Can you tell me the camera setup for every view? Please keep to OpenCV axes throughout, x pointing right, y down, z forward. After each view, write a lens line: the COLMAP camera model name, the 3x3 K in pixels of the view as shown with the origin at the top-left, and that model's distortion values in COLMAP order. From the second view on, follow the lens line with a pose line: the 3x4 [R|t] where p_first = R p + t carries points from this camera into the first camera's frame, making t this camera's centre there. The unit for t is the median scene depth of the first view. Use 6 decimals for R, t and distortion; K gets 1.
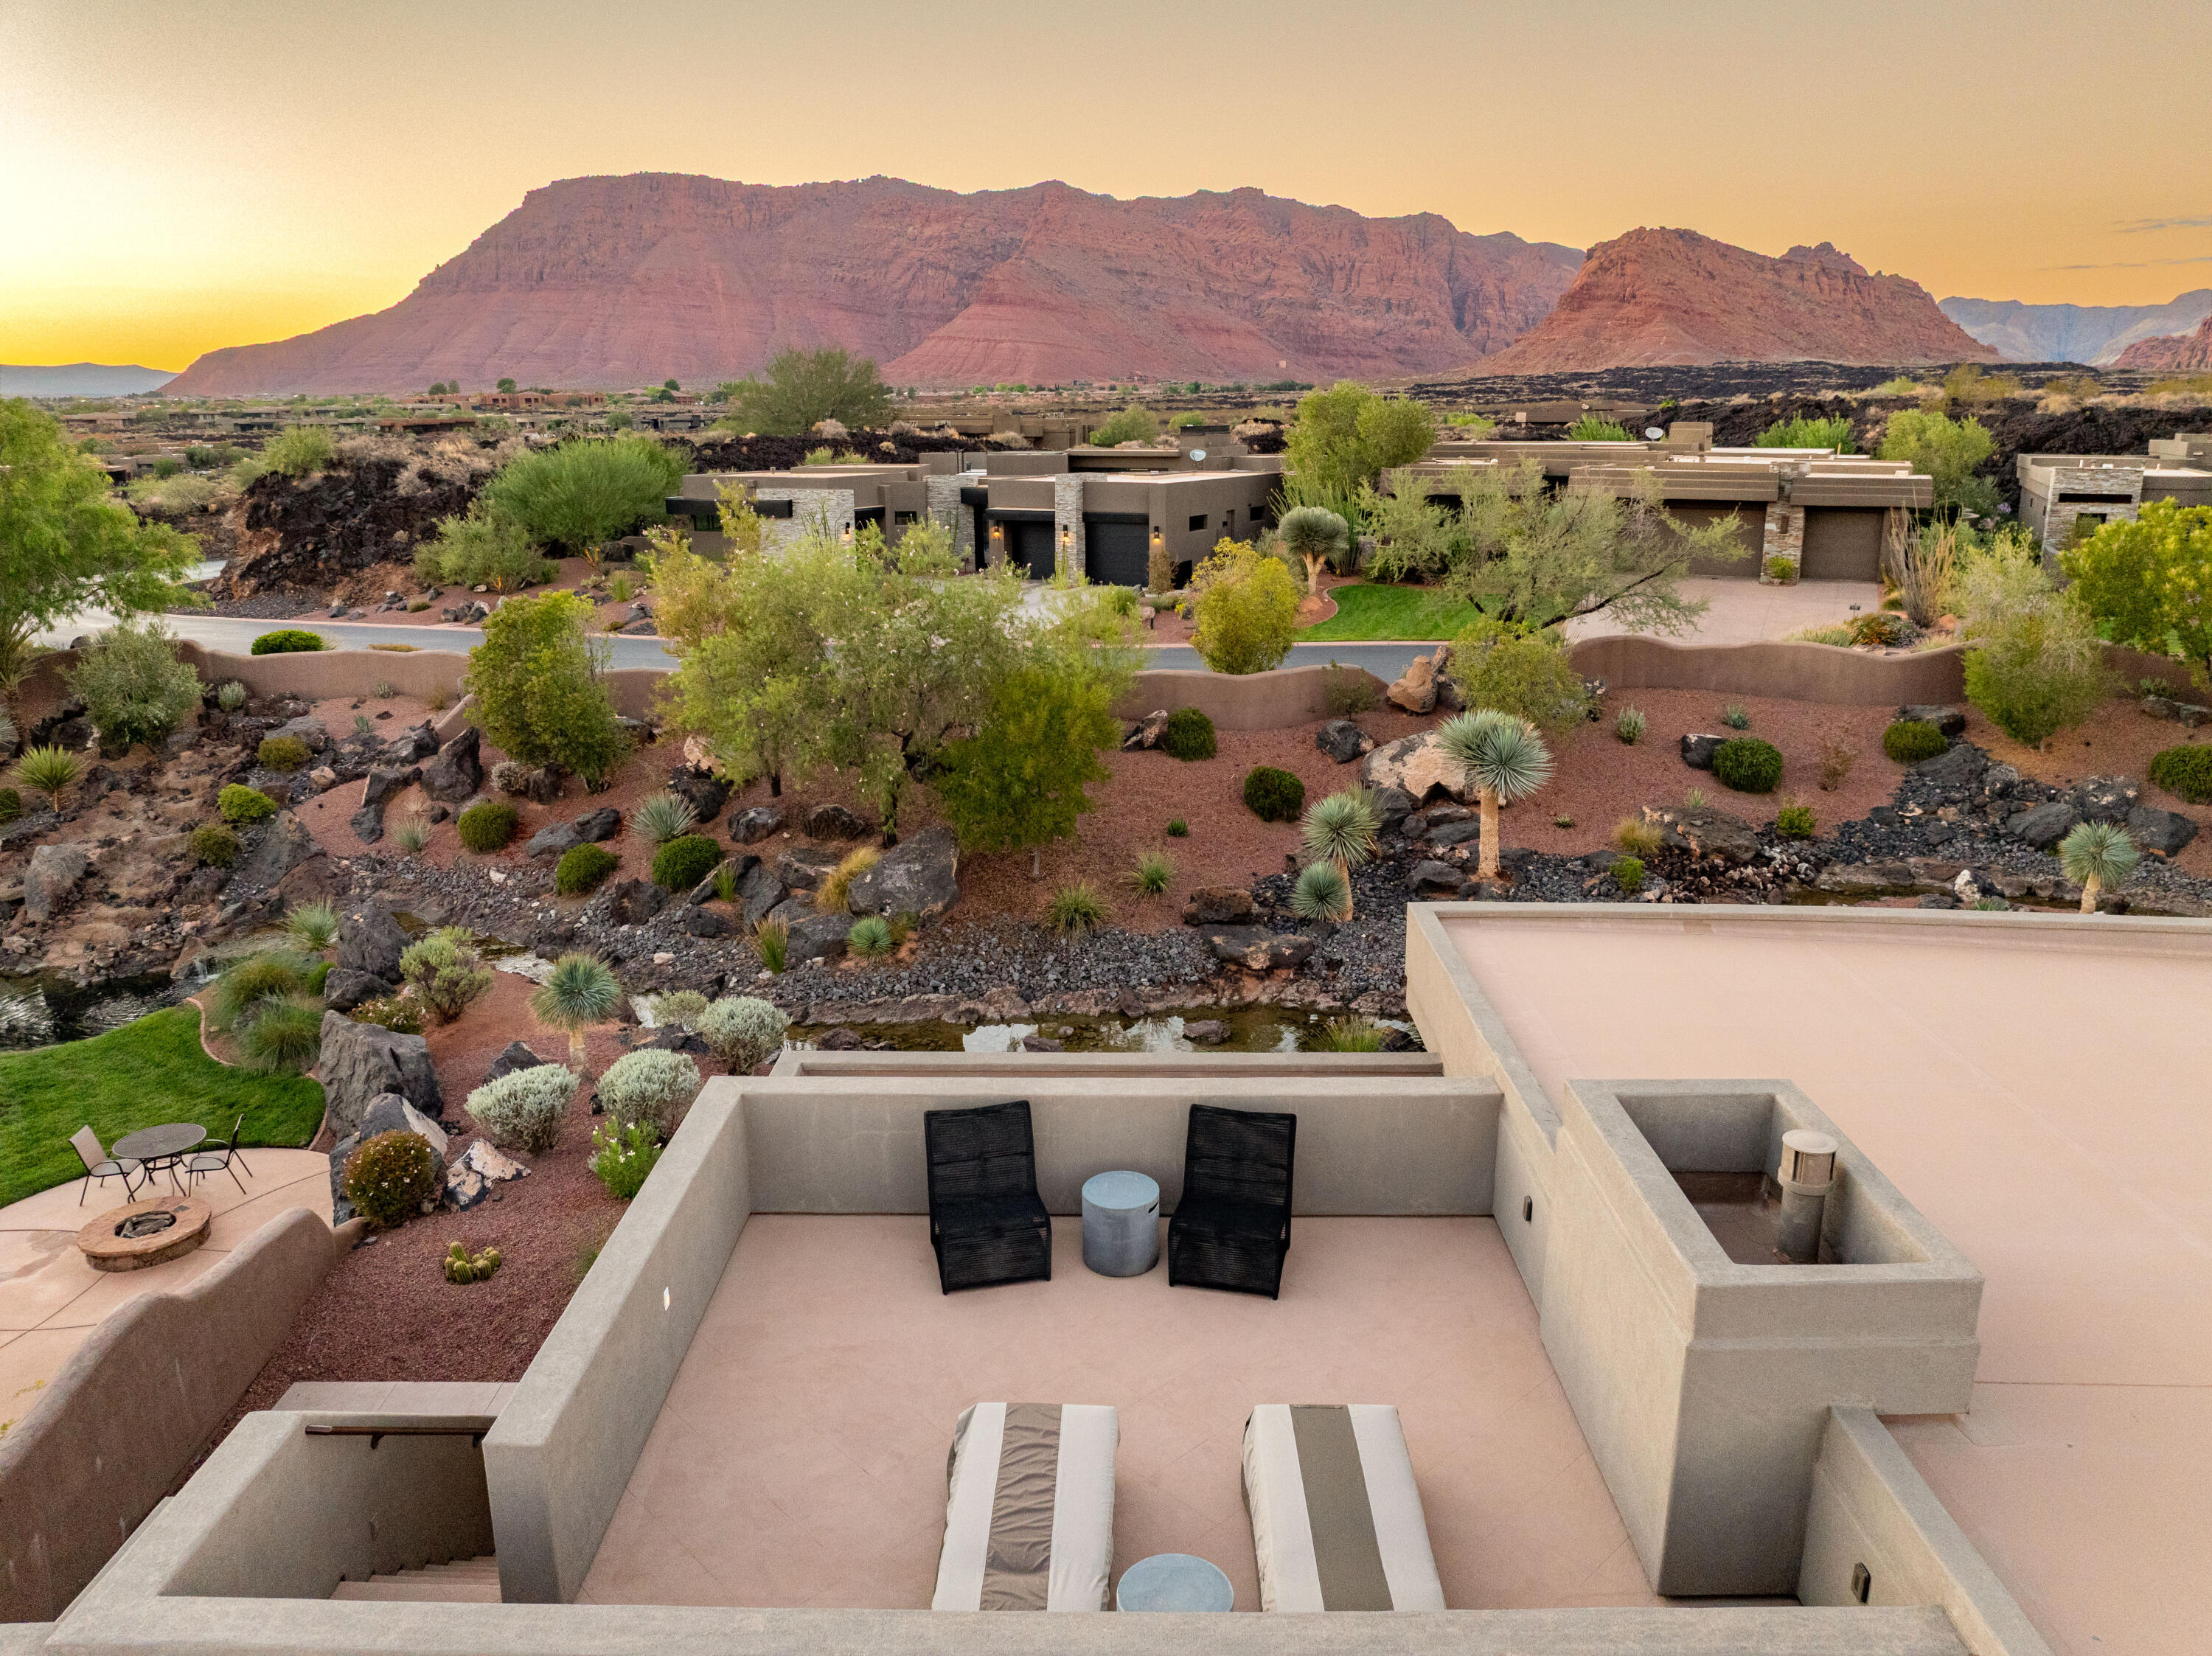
lens RADIAL K [[1553.1, 0, 1106.0], [0, 1553.1, 828.0], [0, 0, 1]] dist [-0.041595, 0.003618]
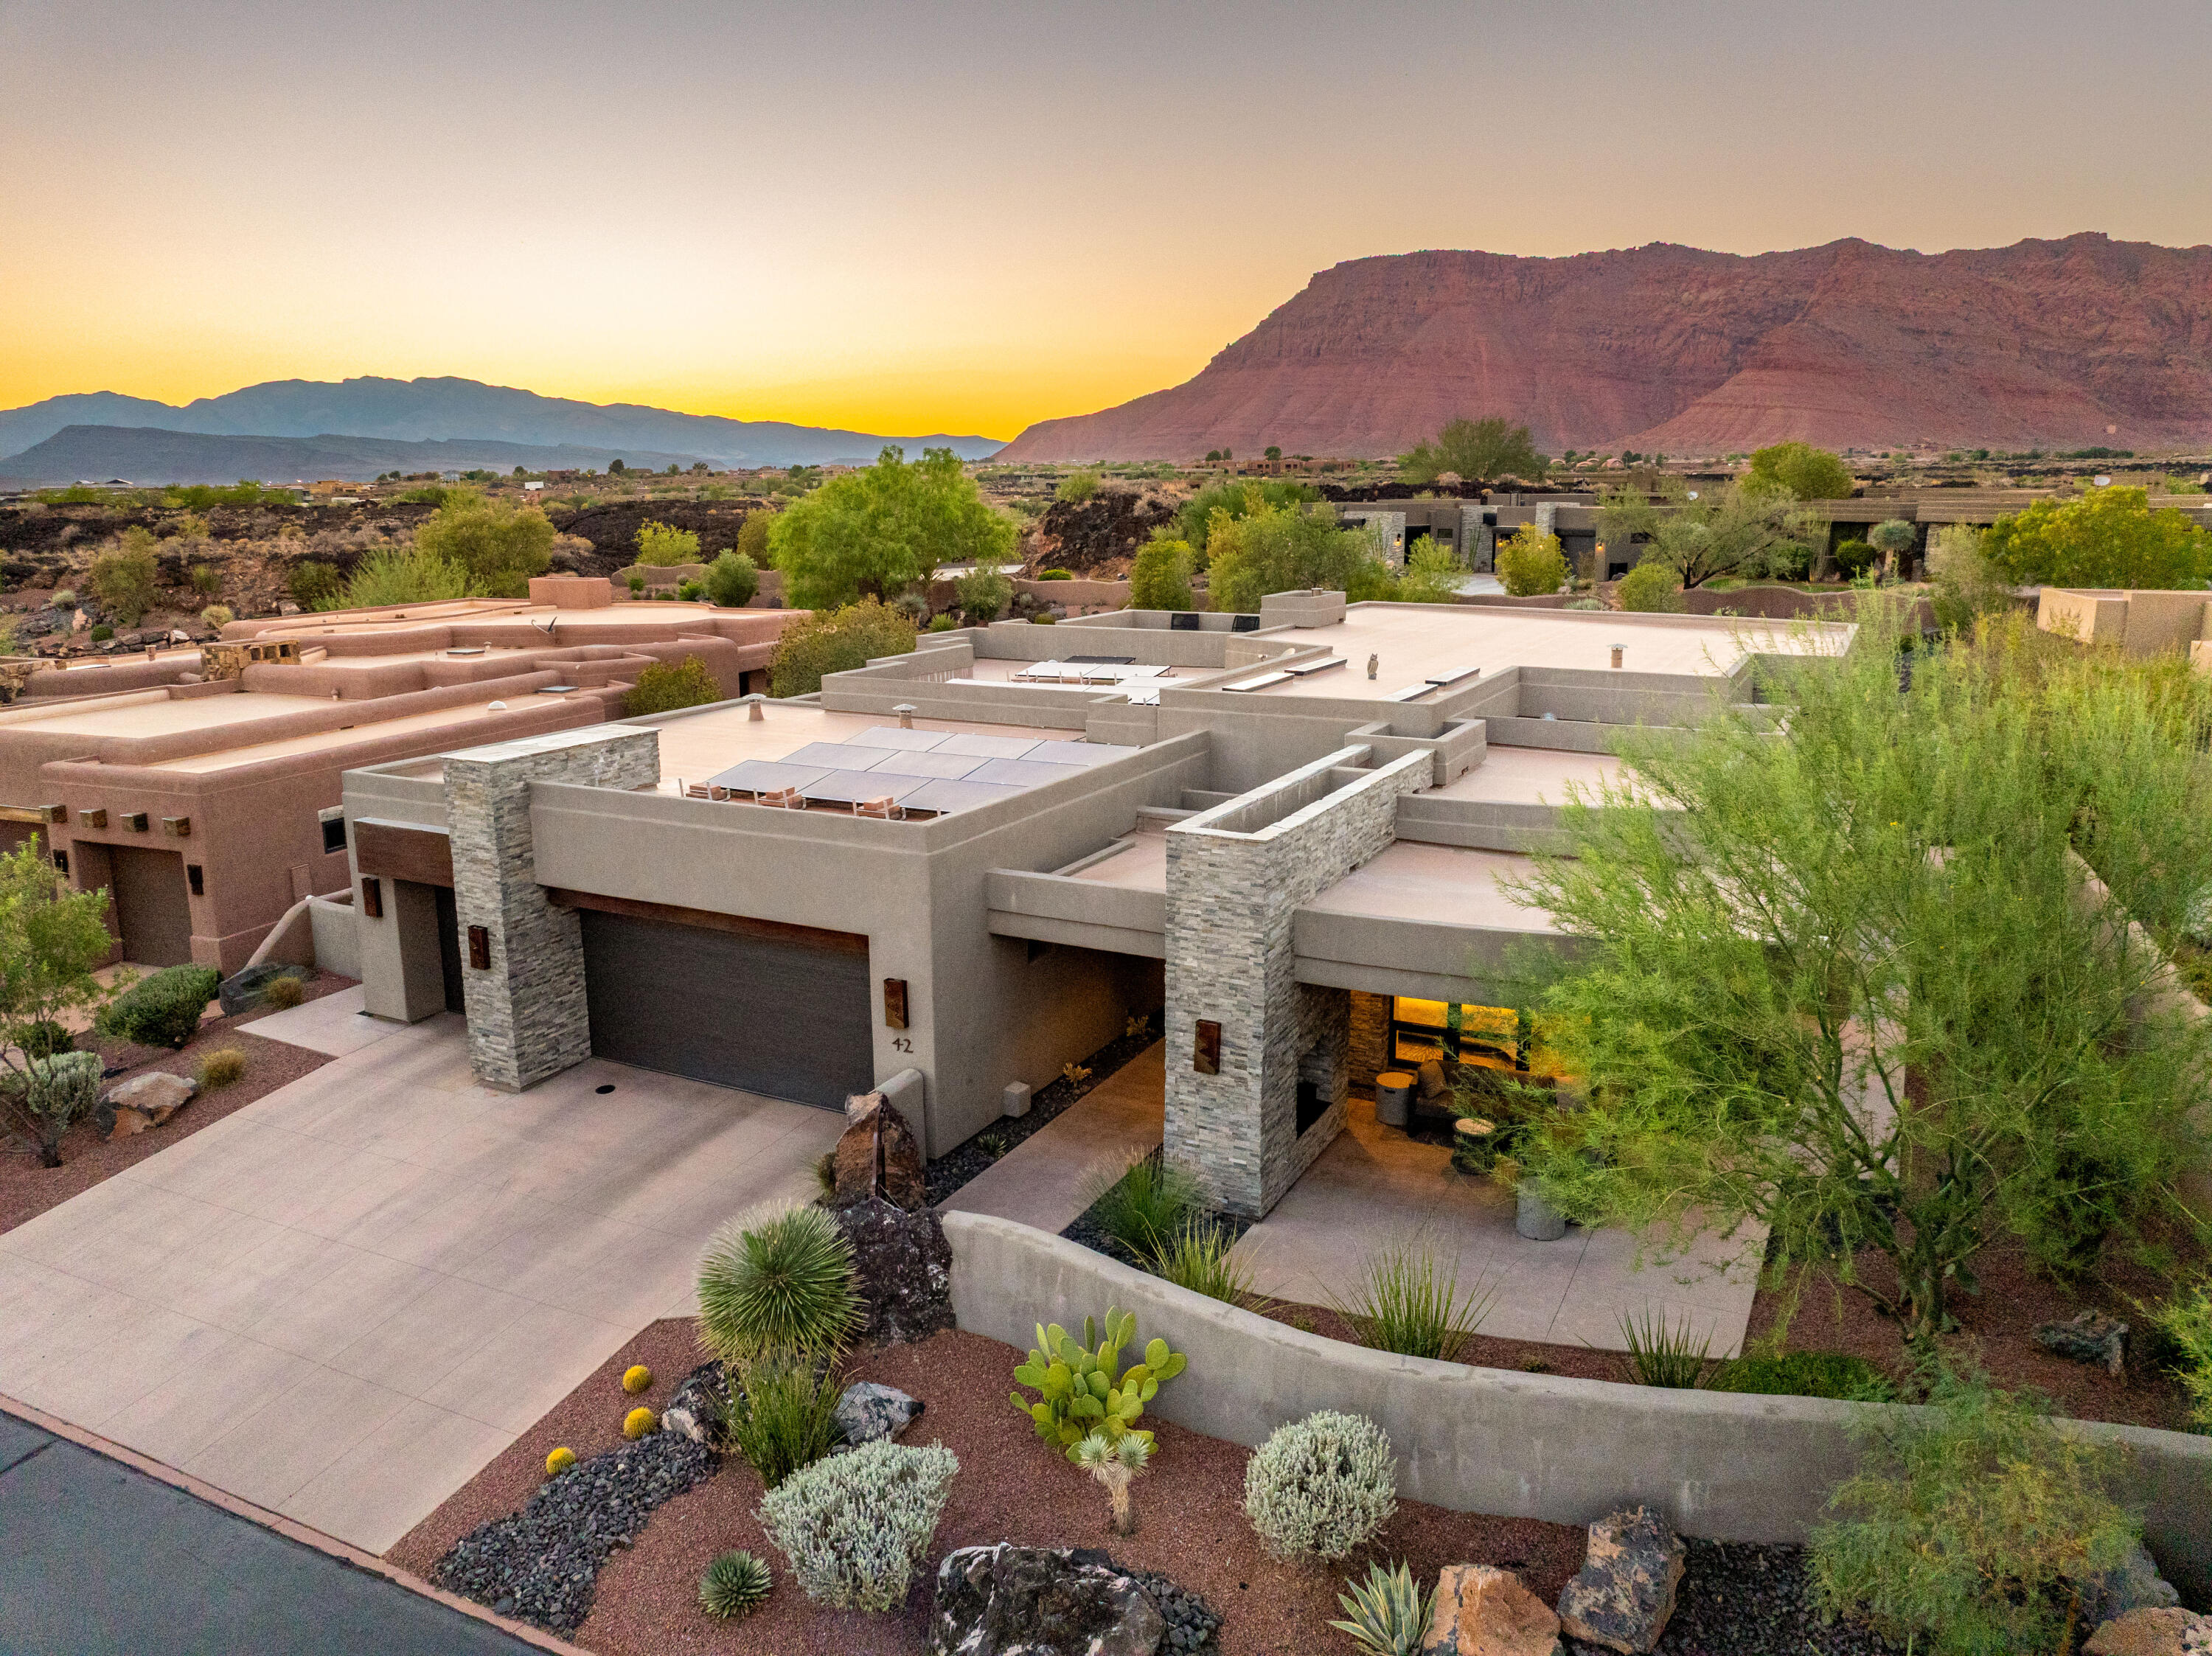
lens RADIAL K [[1561.8, 0, 1112.4], [0, 1561.8, 825.1], [0, 0, 1]] dist [-0.044013, 0.010749]
pose [[0.894664, 0.094734, -0.436580, 0.240418], [-0.114111, 0.993299, -0.018305, 0.126931], [0.431921, 0.066195, 0.899479, -0.409341]]
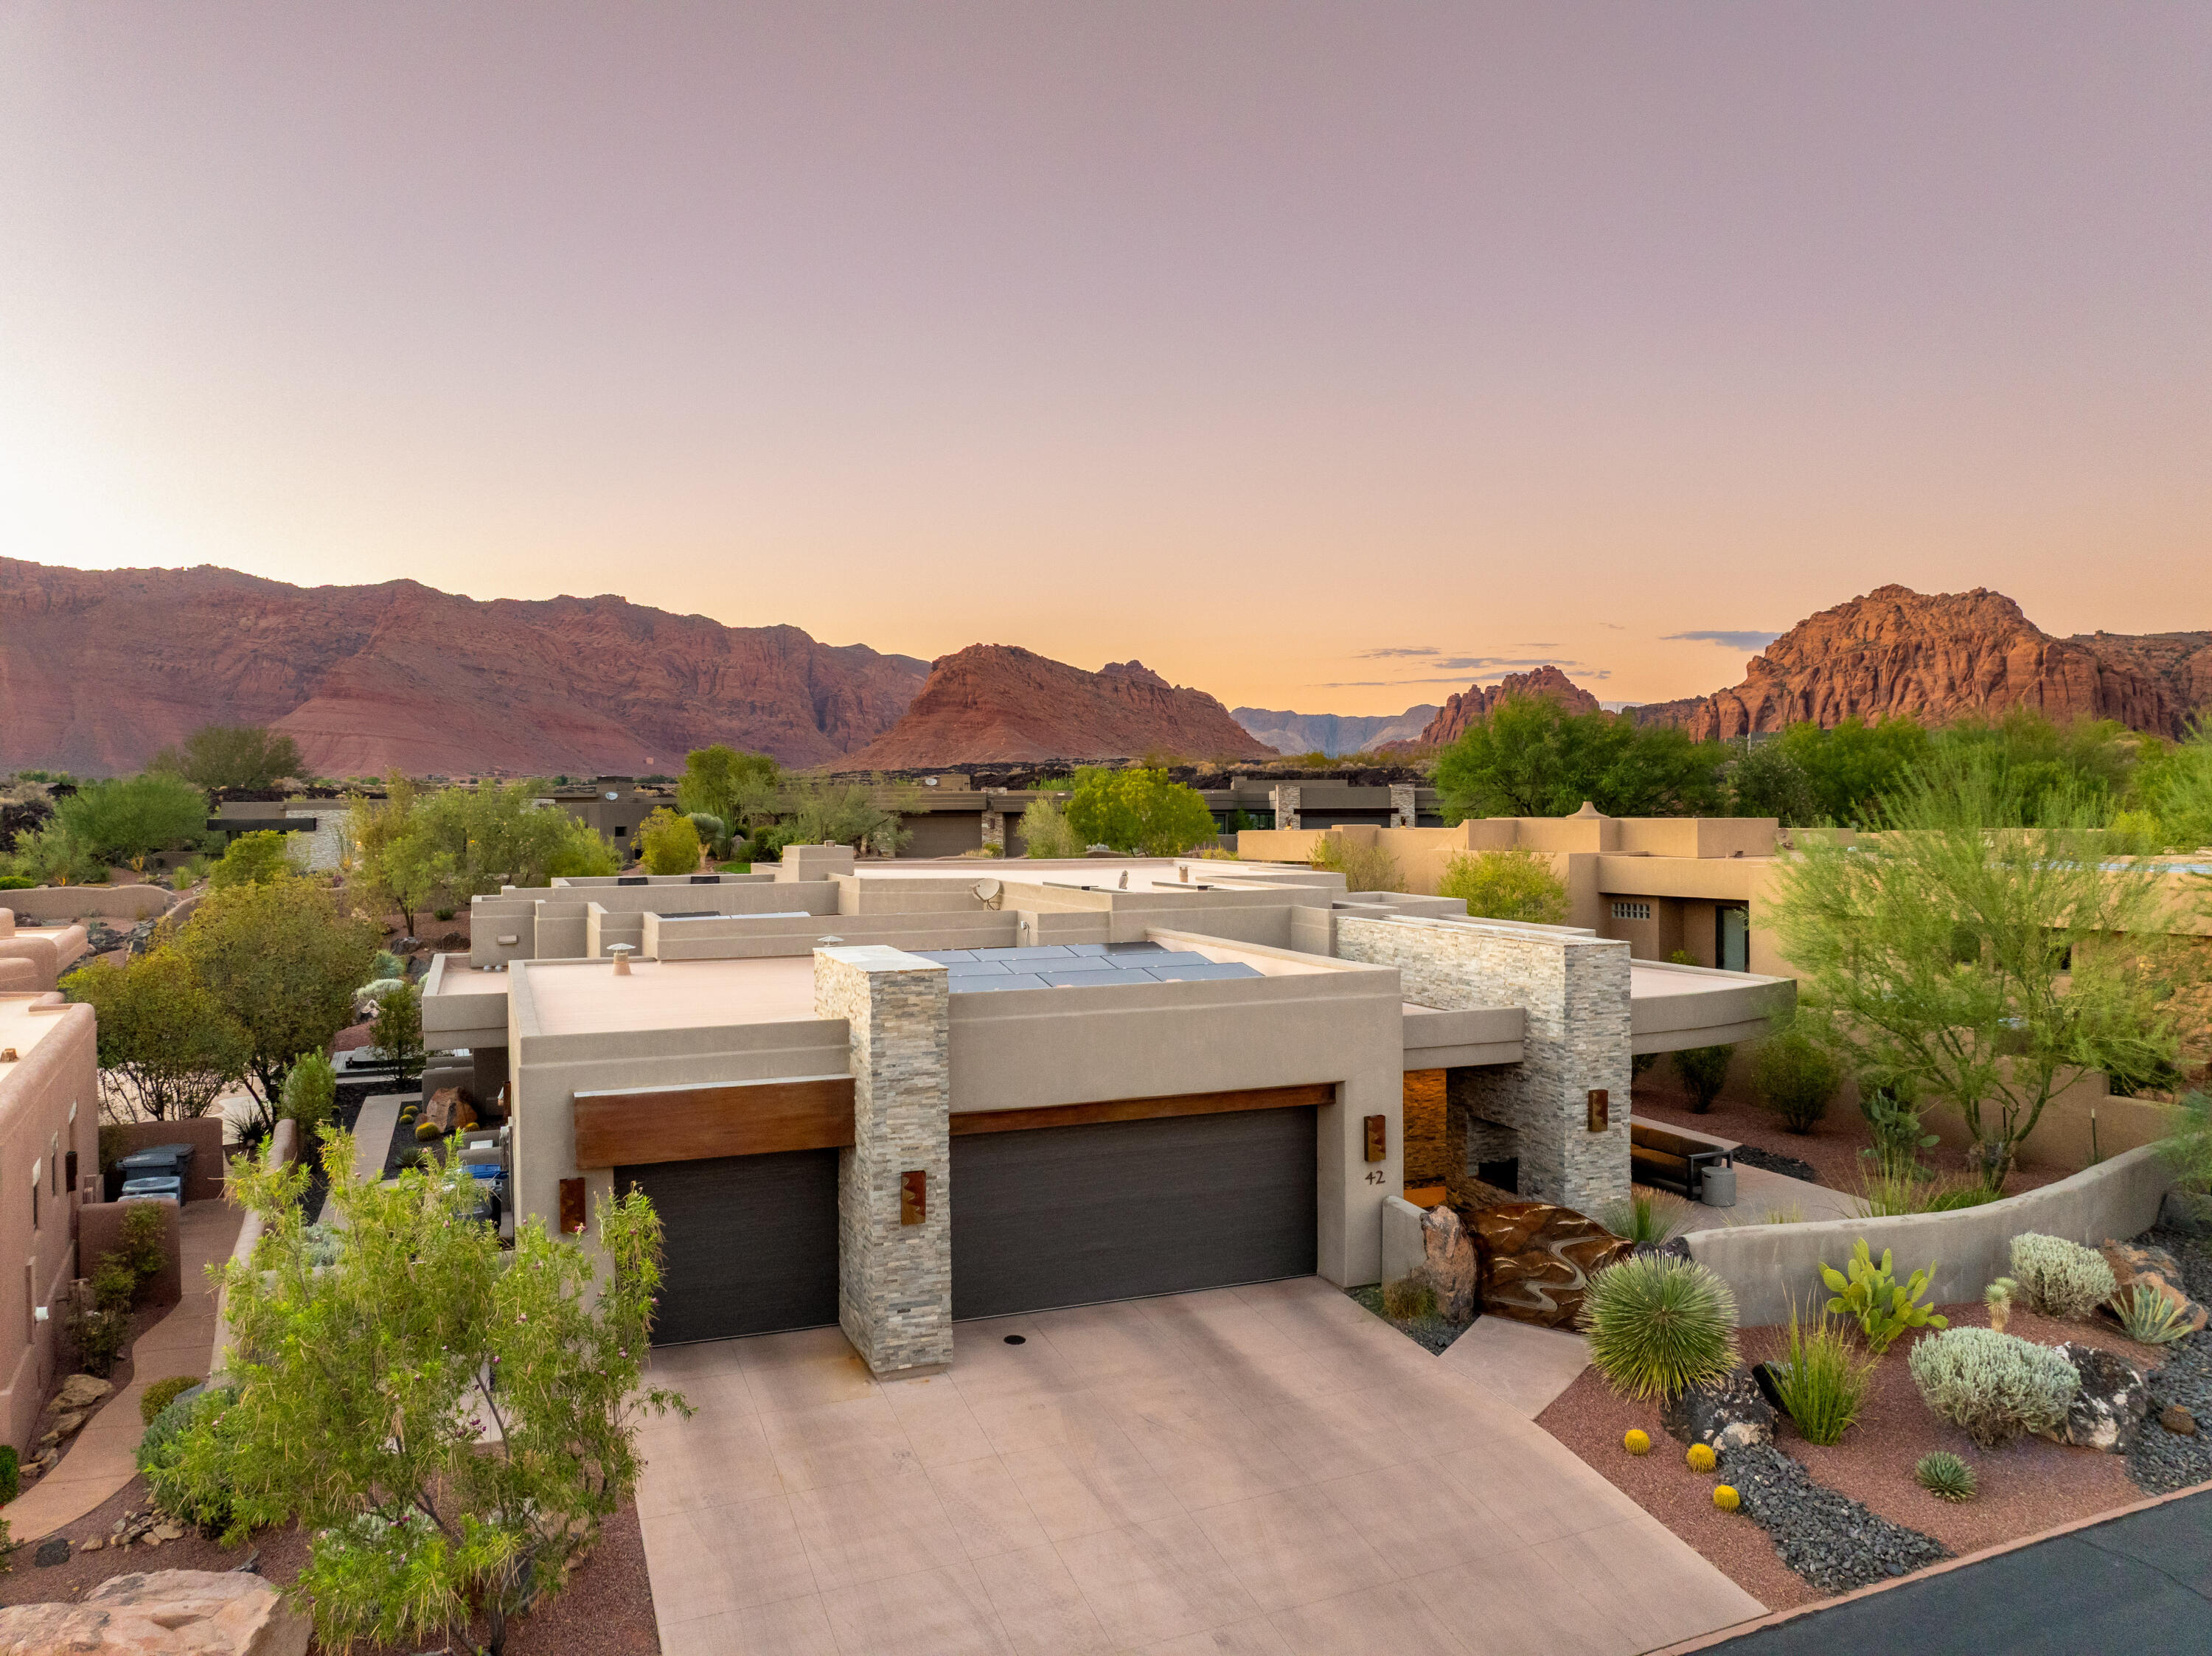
lens RADIAL K [[1561.8, 0, 1112.4], [0, 1561.8, 825.1], [0, 0, 1]] dist [-0.044013, 0.010749]
pose [[0.921654, -0.005532, 0.387973, -0.074554], [0.102117, 0.968106, -0.228784, 0.162555], [-0.374333, 0.250478, 0.892824, -0.442617]]
